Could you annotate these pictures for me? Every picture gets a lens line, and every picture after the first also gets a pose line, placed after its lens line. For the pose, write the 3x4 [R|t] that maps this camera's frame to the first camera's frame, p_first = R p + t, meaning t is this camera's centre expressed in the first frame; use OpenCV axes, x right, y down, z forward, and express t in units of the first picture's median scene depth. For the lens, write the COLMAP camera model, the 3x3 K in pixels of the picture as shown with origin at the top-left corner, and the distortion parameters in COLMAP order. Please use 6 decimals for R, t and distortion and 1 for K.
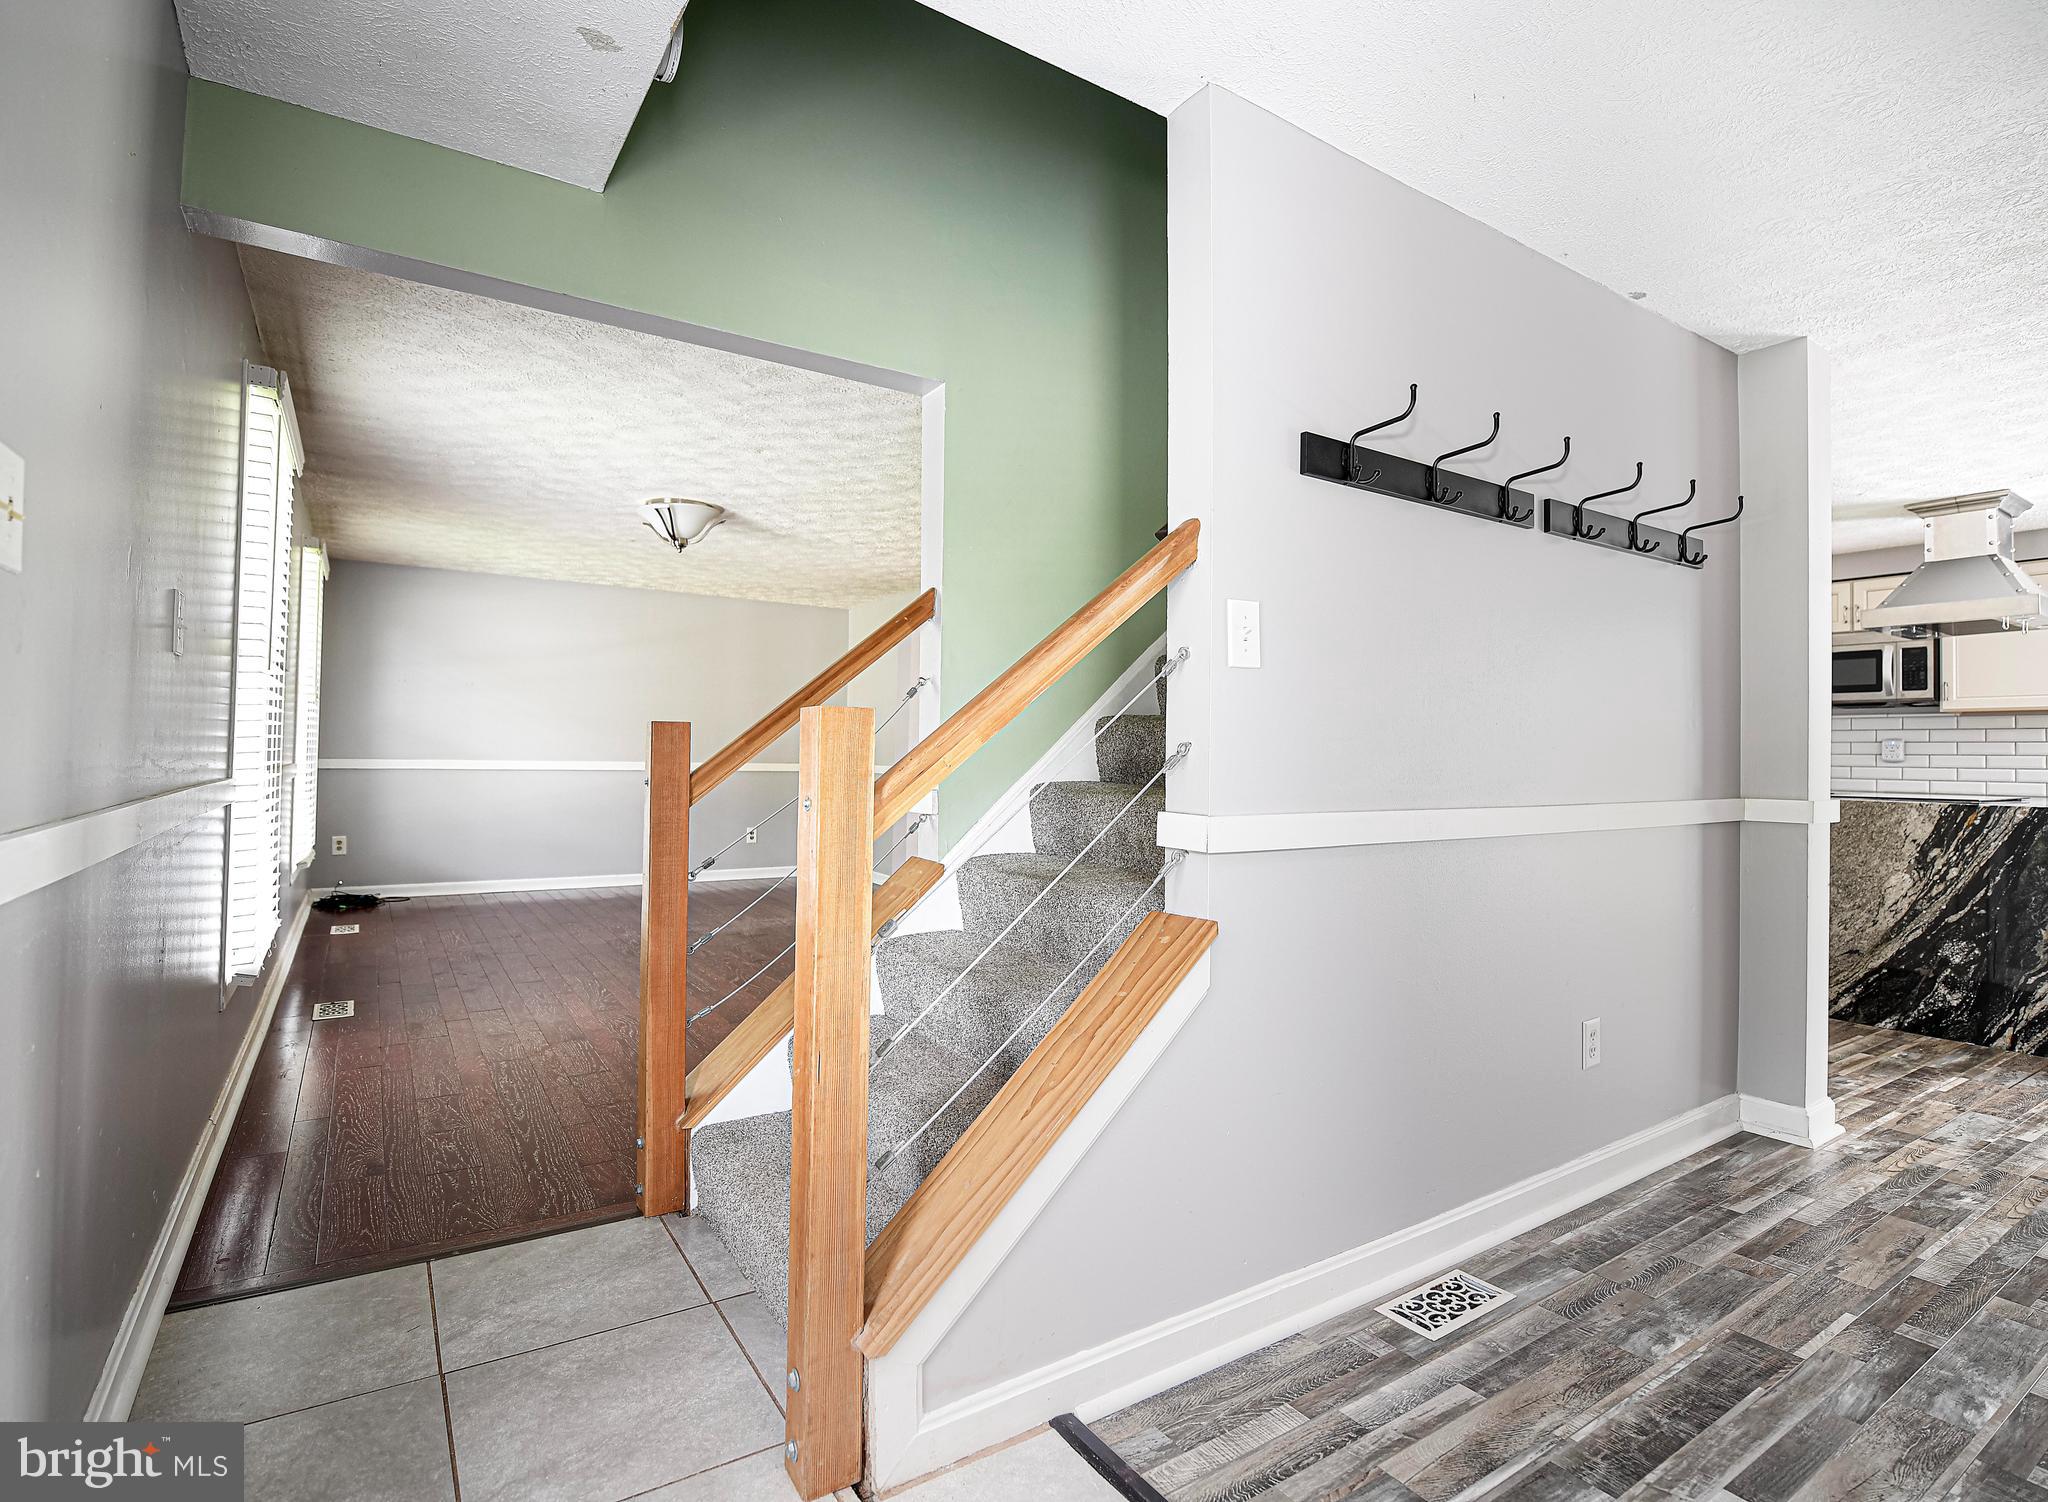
lens RADIAL K [[1043.3, 0, 1007.0], [0, 1043.3, 727.4], [0, 0, 1]] dist [-0.008509, -0.001430]
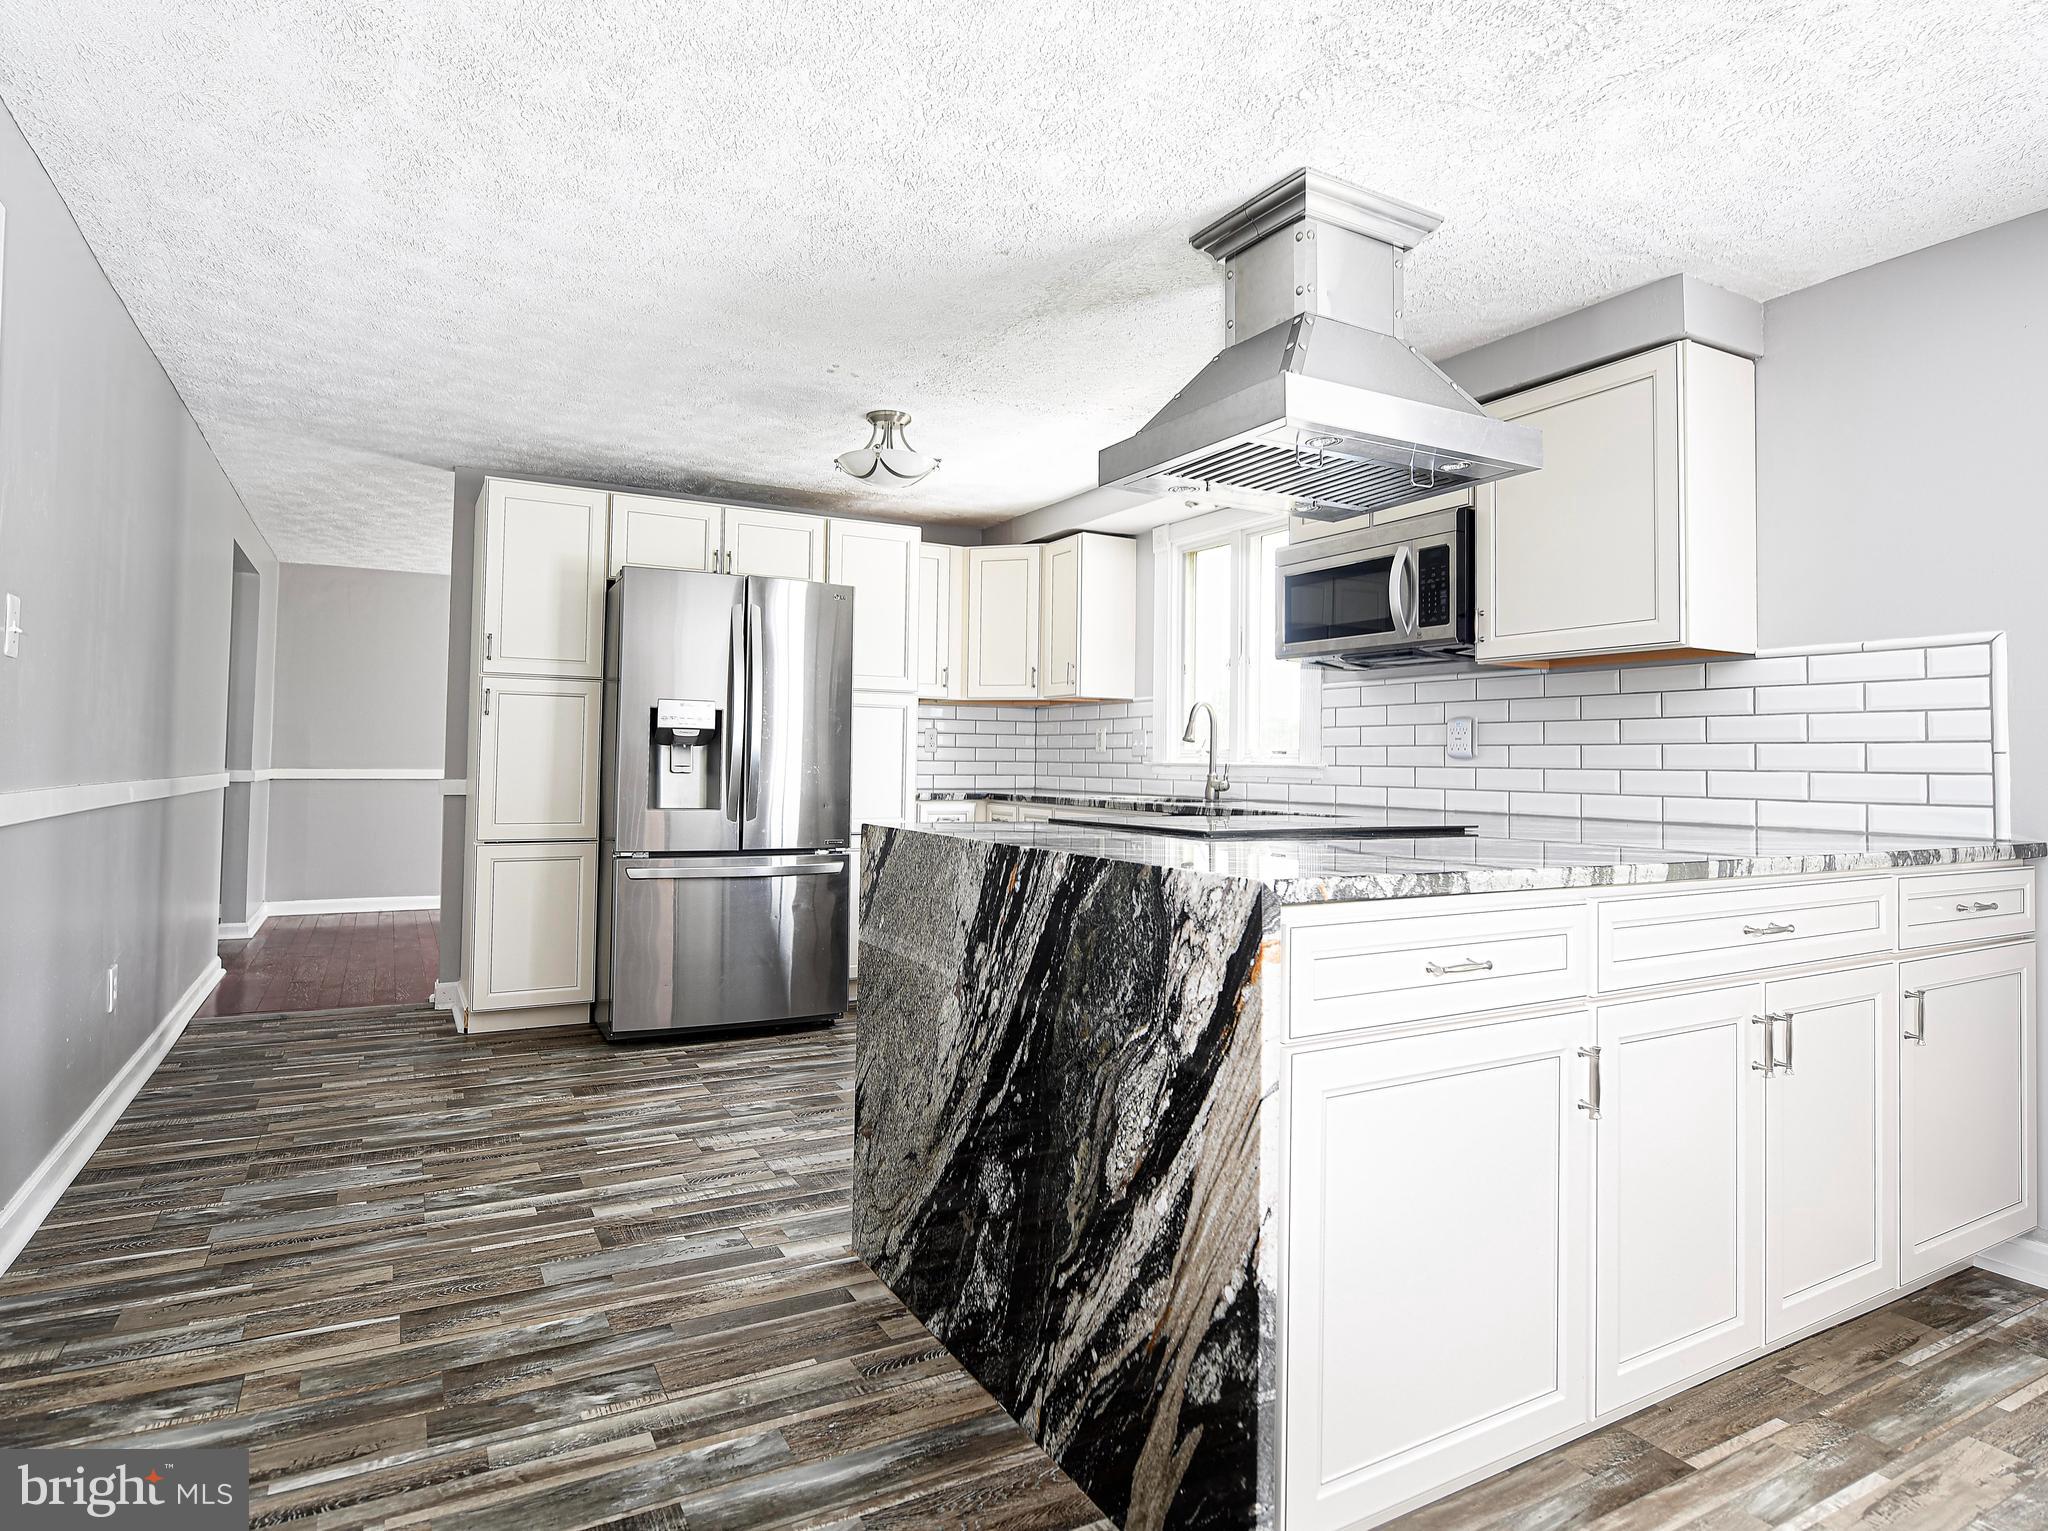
lens RADIAL K [[1117.0, 0, 986.3], [0, 1117.0, 724.4], [0, 0, 1]] dist [-0.007376, -0.001273]
pose [[0.994416, -0.008589, -0.105180, 0.947470], [0.007419, 0.999906, -0.011509, 0.029028], [0.105269, 0.010664, 0.994387, 0.523747]]
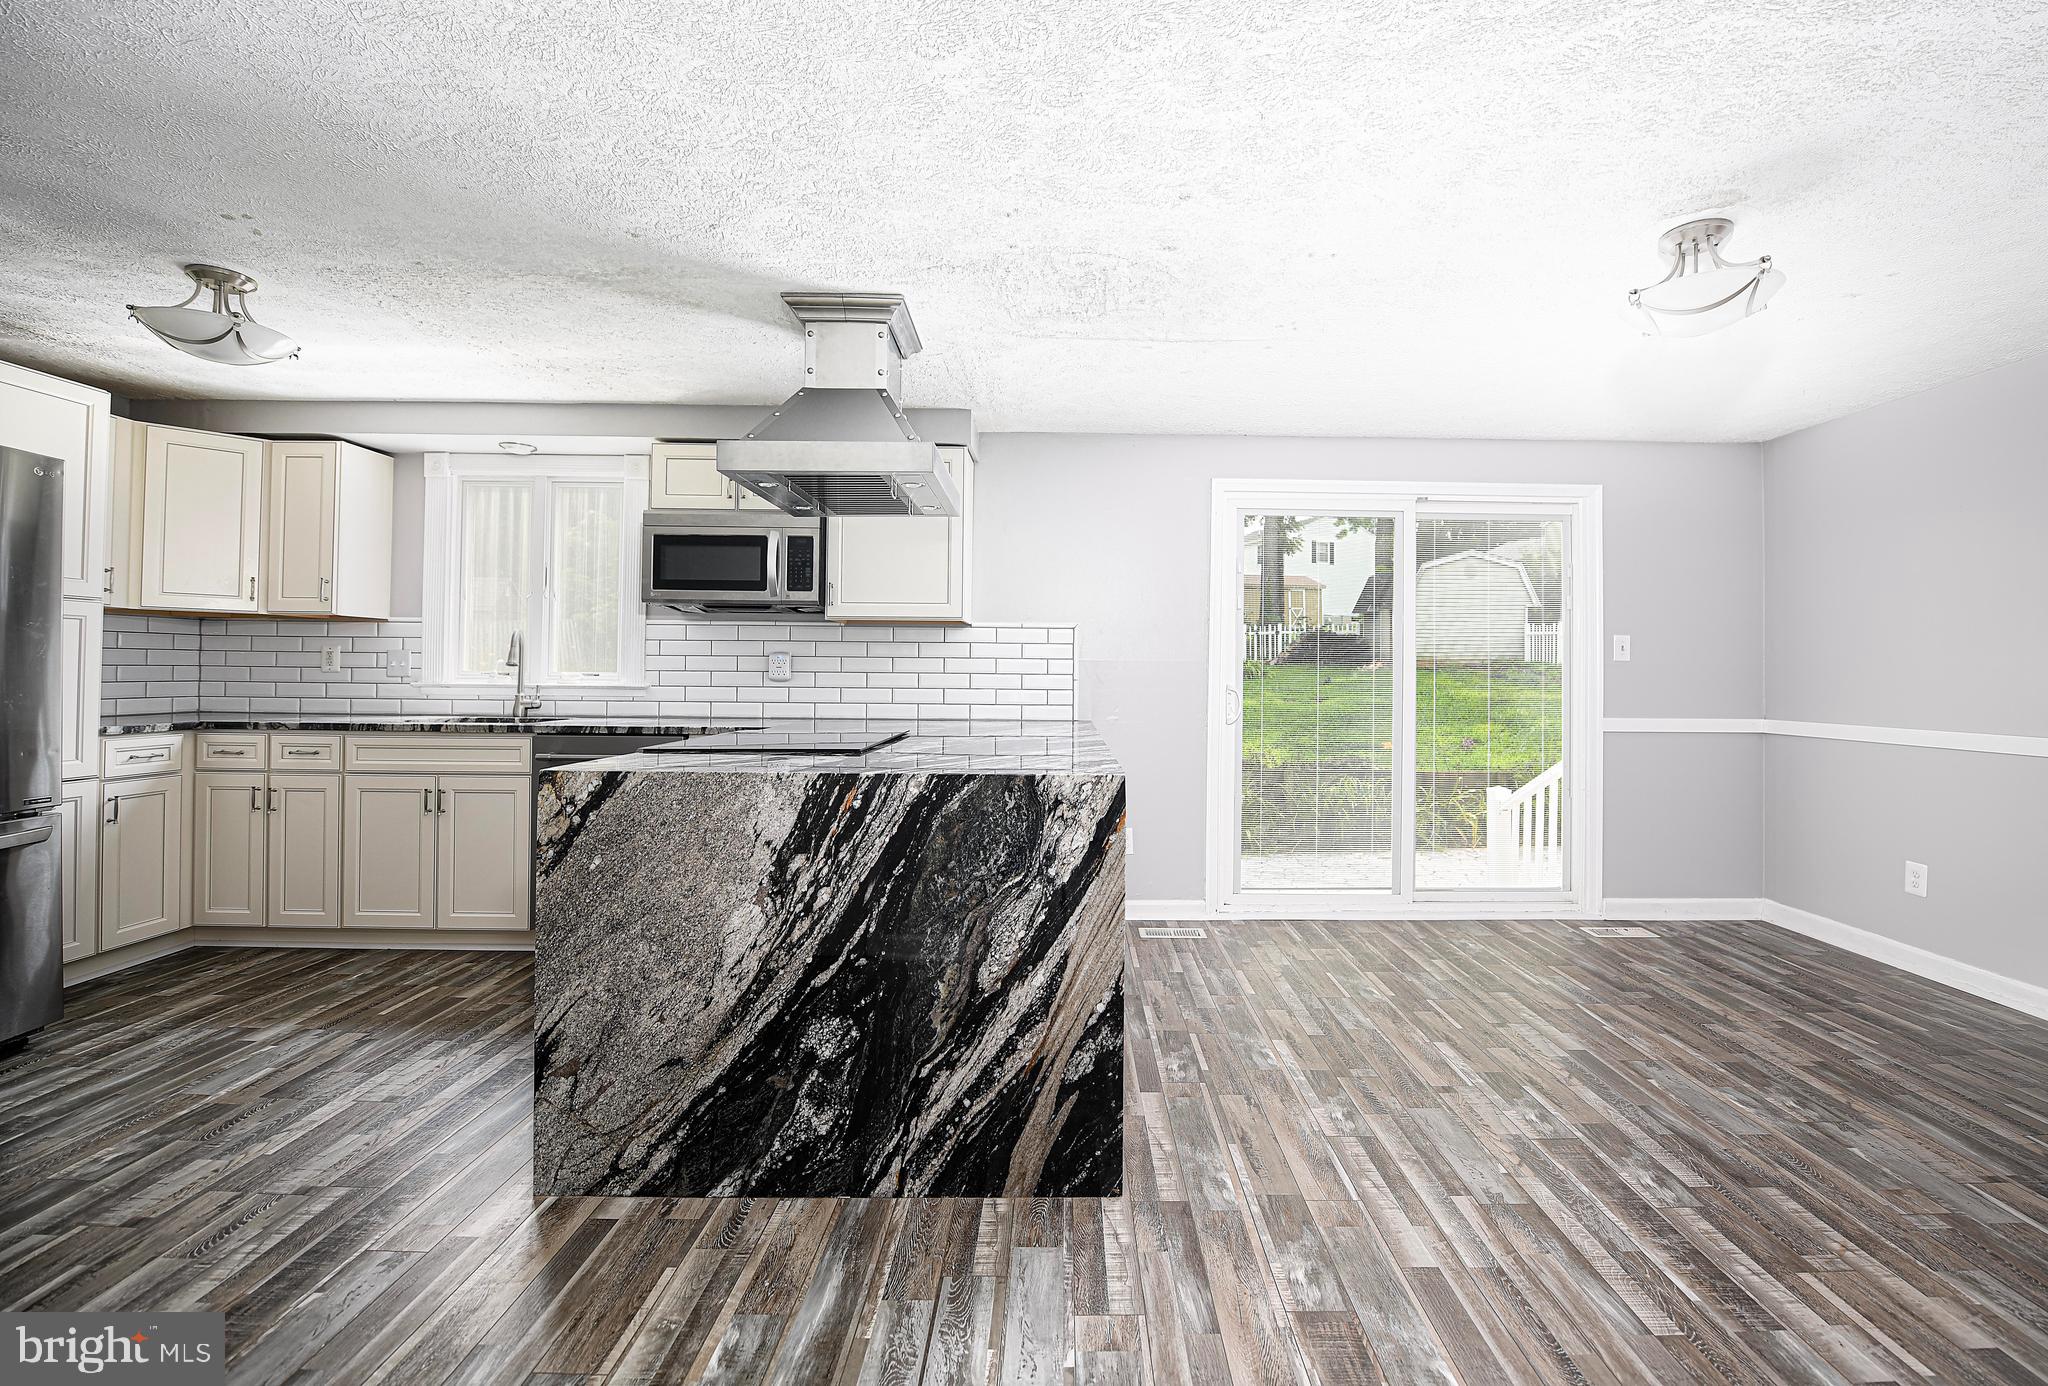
lens RADIAL K [[866.6, 0, 1065.5], [0, 866.6, 661.2], [0, 0, 1]] dist [-0.014940, -0.002643]
pose [[0.551116, -0.003573, 0.834421, 0.590565], [-0.019099, 0.999675, 0.016895, 0.003652], [-0.834210, -0.025248, 0.550869, 0.629427]]
